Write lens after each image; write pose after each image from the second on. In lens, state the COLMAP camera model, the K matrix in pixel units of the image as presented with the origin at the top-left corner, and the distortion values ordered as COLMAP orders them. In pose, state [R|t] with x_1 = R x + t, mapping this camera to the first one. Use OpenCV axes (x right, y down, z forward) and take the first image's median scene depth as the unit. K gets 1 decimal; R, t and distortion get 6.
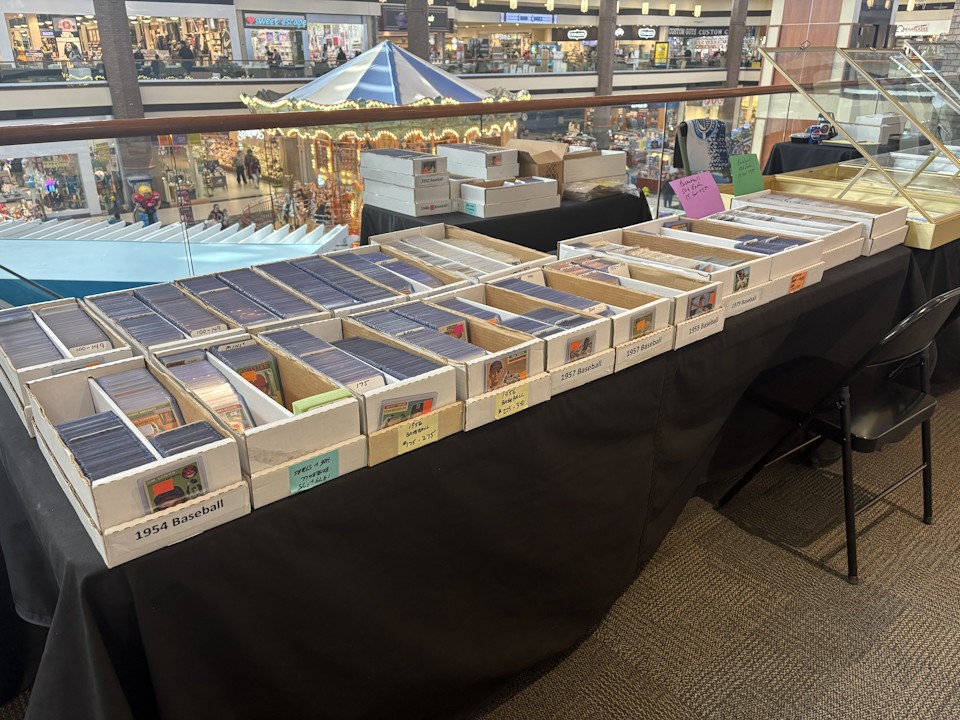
lens RADIAL K [[730.1, 0, 481.7], [0, 730.1, 361.4], [0, 0, 1]] dist [0.002802, -0.007820]
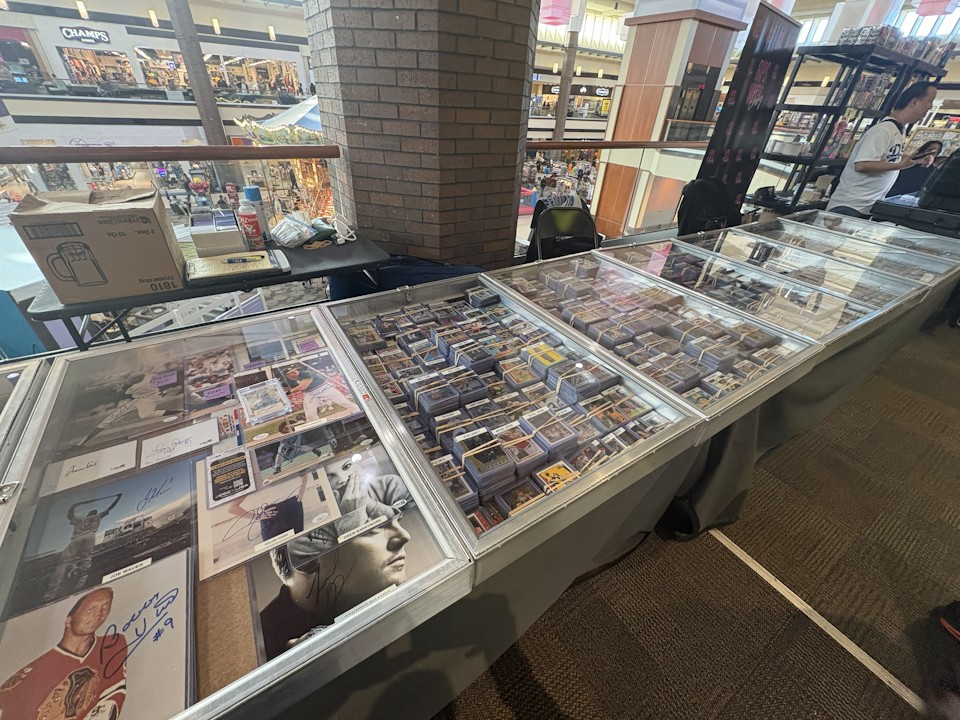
lens RADIAL K [[384.7, 0, 478.8], [0, 384.7, 361.1], [0, 0, 1]] dist [-0.004817, -0.000259]
pose [[0.989919, 0.118421, -0.077698, 0.117119], [-0.100794, 0.974407, 0.200929, -0.044805], [0.099504, -0.191072, 0.976520, 0.102684]]
